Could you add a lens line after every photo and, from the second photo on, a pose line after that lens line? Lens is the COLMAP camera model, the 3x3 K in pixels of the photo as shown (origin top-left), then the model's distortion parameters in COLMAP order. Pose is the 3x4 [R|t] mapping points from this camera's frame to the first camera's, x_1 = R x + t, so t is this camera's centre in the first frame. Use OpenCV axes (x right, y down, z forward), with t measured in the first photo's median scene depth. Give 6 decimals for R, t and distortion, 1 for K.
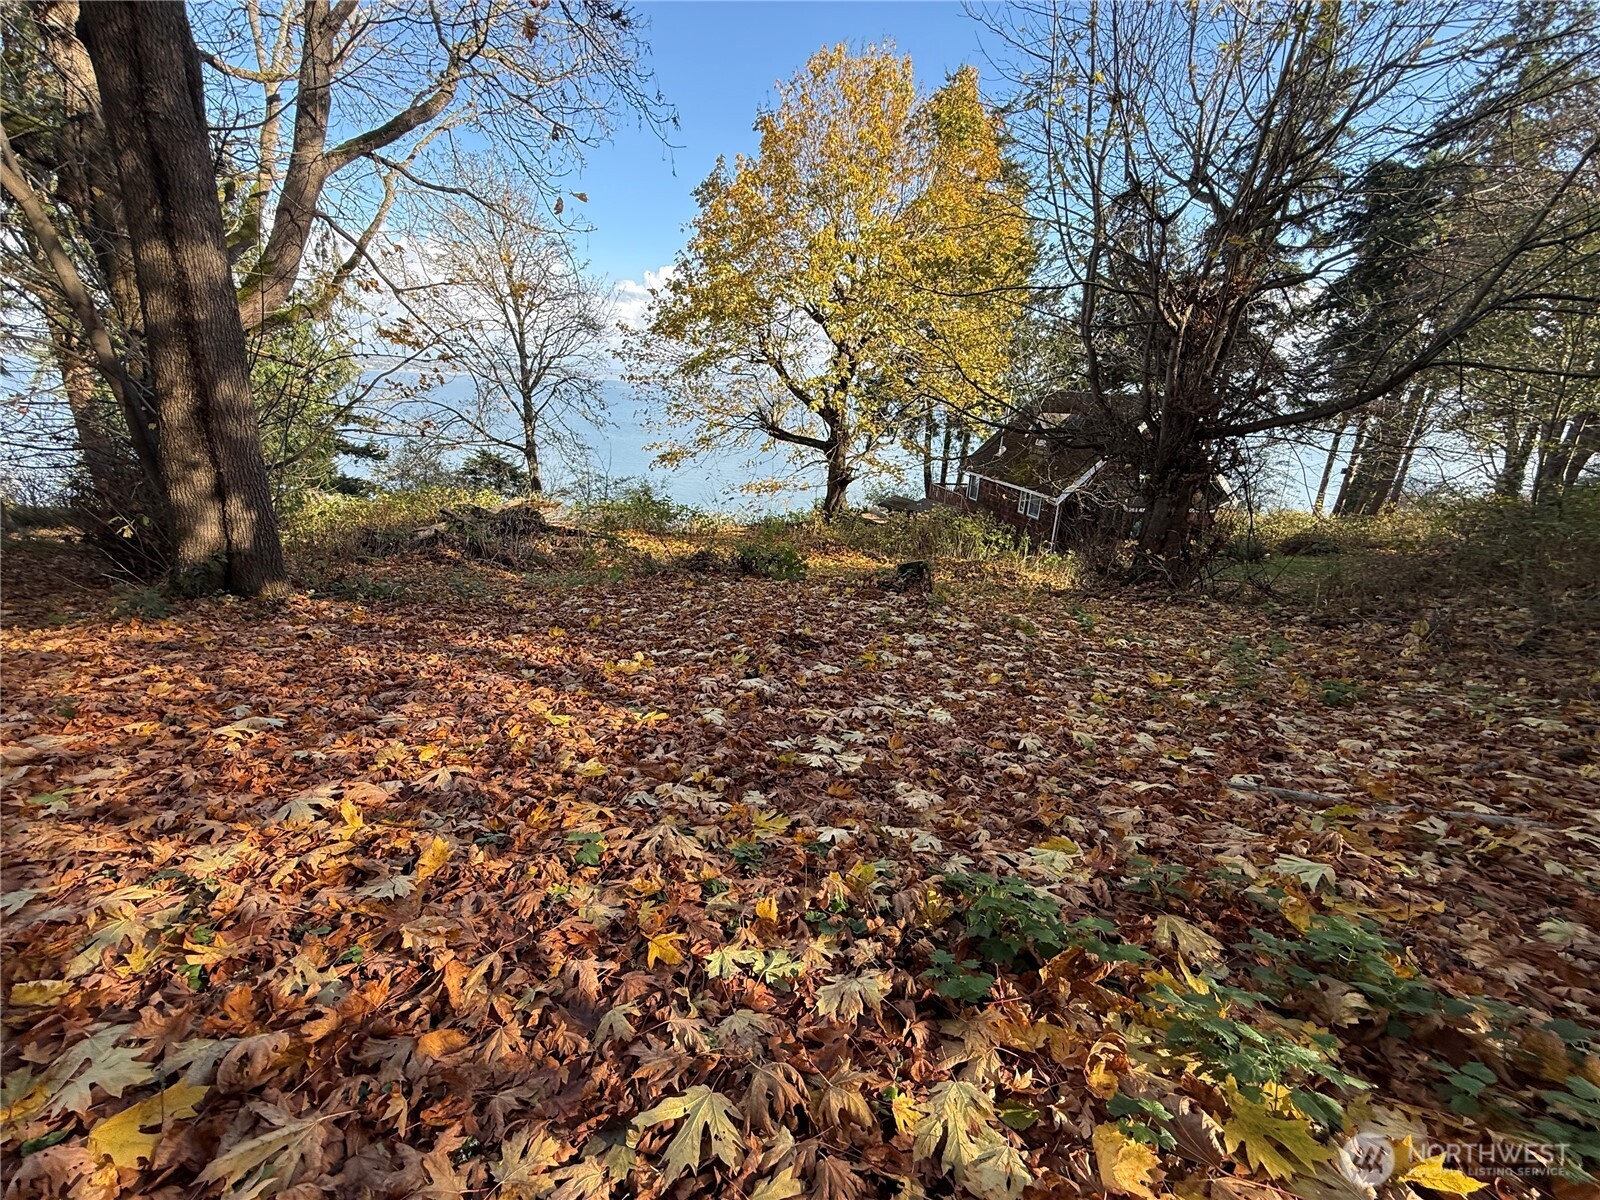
lens RADIAL K [[628.8, 0, 793.3], [0, 628.8, 603.0], [0, 0, 1]] dist [-0.001756, 0.000086]
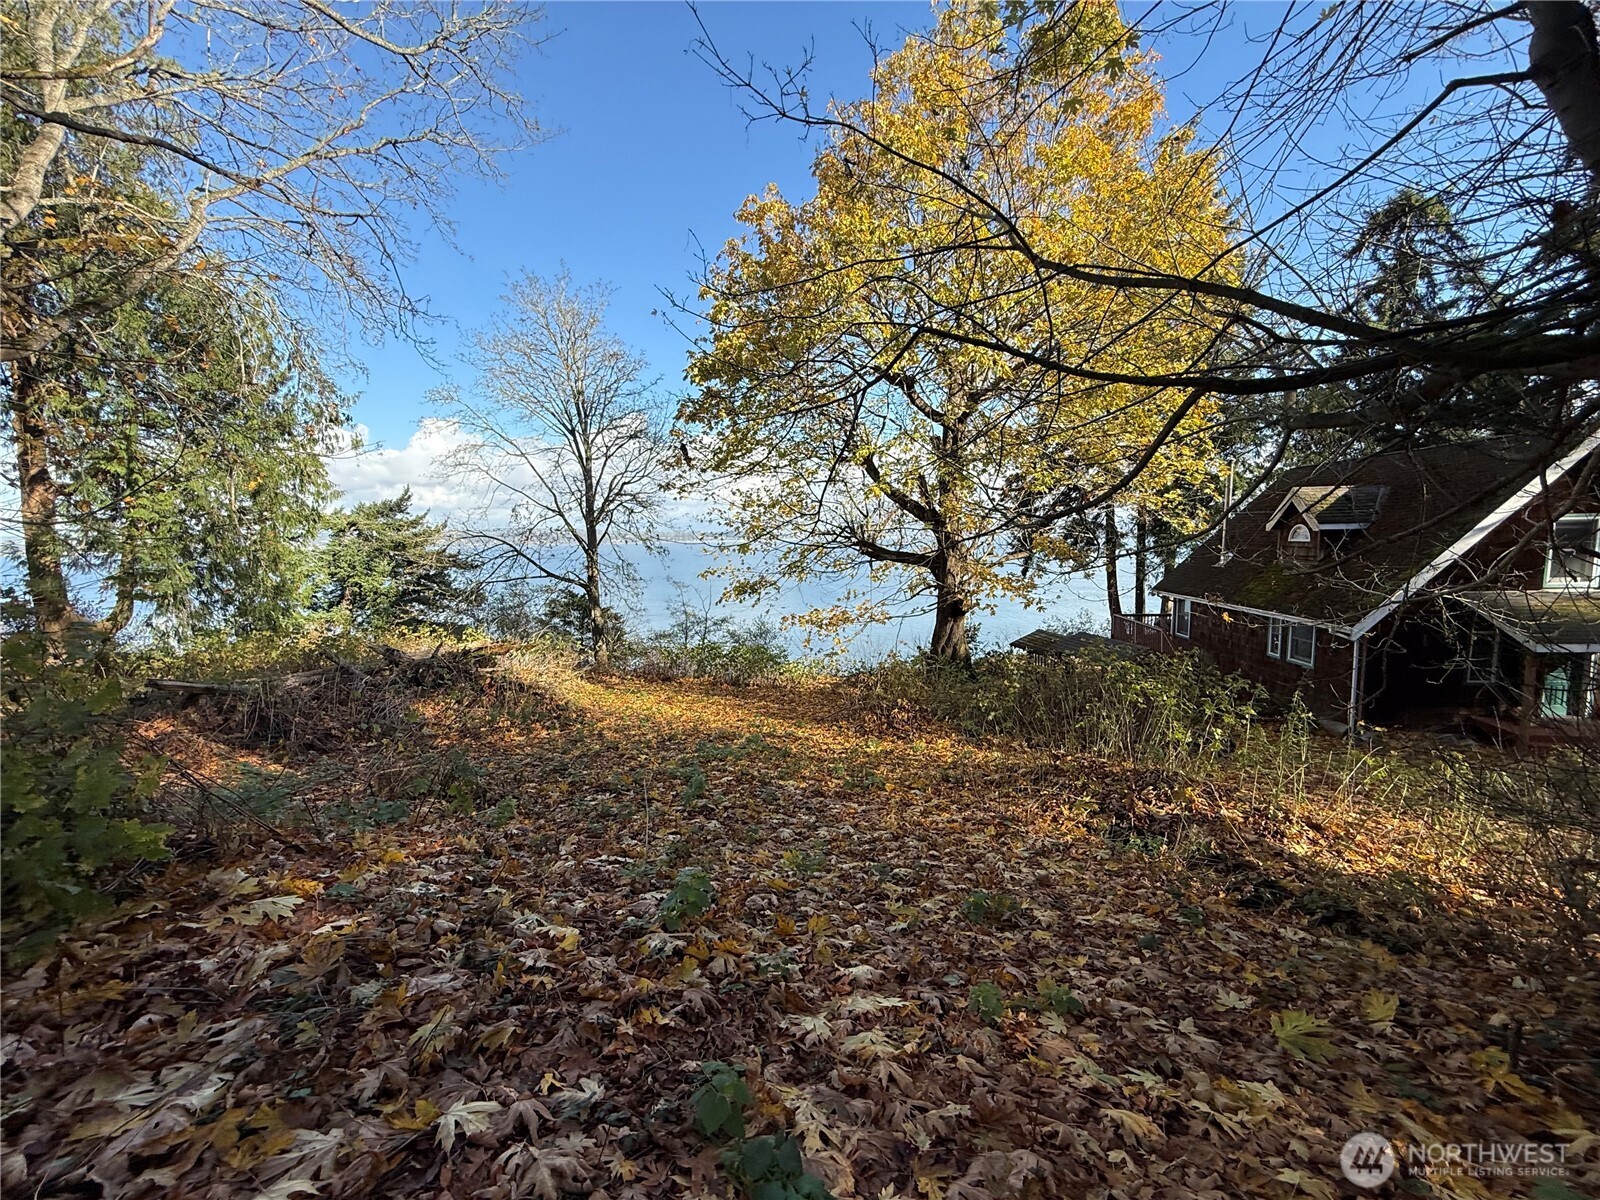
lens RADIAL K [[628.8, 0, 793.3], [0, 628.8, 603.0], [0, 0, 1]] dist [-0.001756, 0.000086]
pose [[0.949980, -0.028486, -0.311008, 0.115378], [-0.044358, 0.973429, -0.224651, -0.039447], [0.309144, 0.227210, 0.923475, 0.300145]]
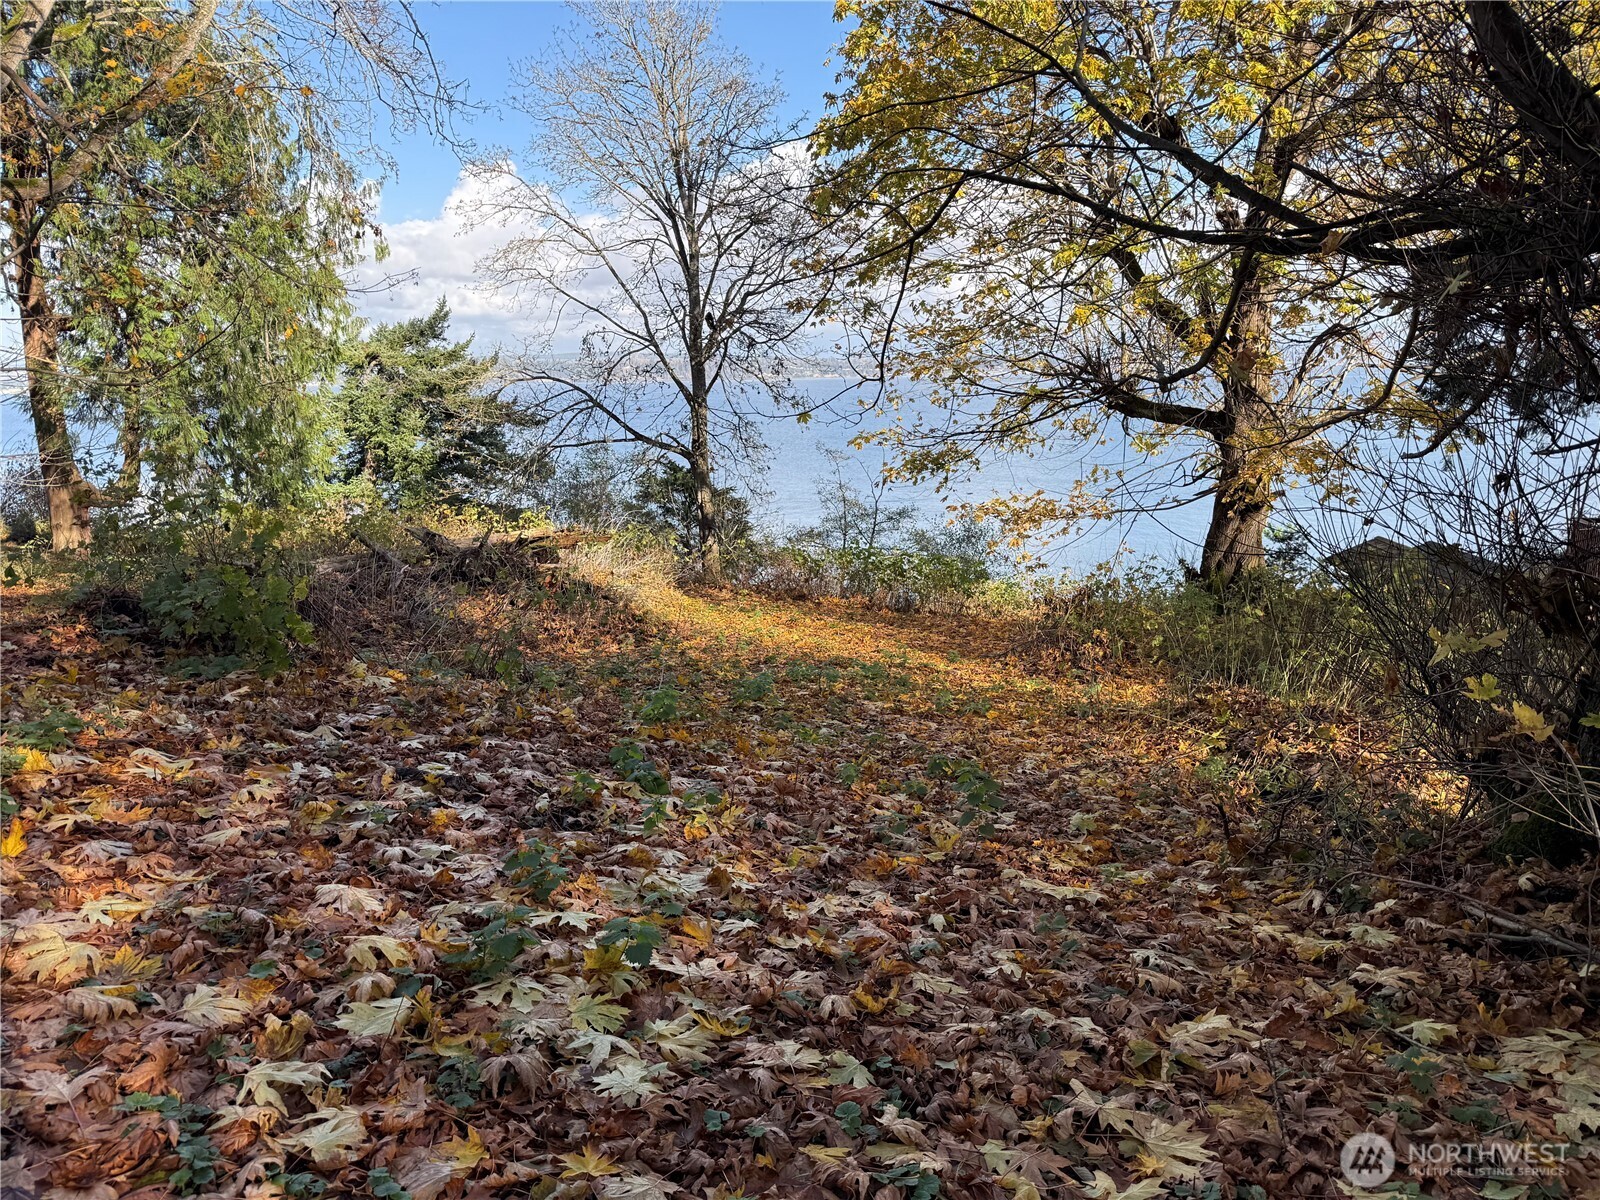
lens RADIAL K [[1094.6, 0, 809.5], [0, 1094.6, 618.6], [0, 0, 1]] dist [0.087209, -0.137771]
pose [[0.852197, 0.054490, -0.520376, 0.204454], [-0.117246, 0.989158, -0.088431, -0.018117], [0.509915, 0.136372, 0.849346, 0.224053]]
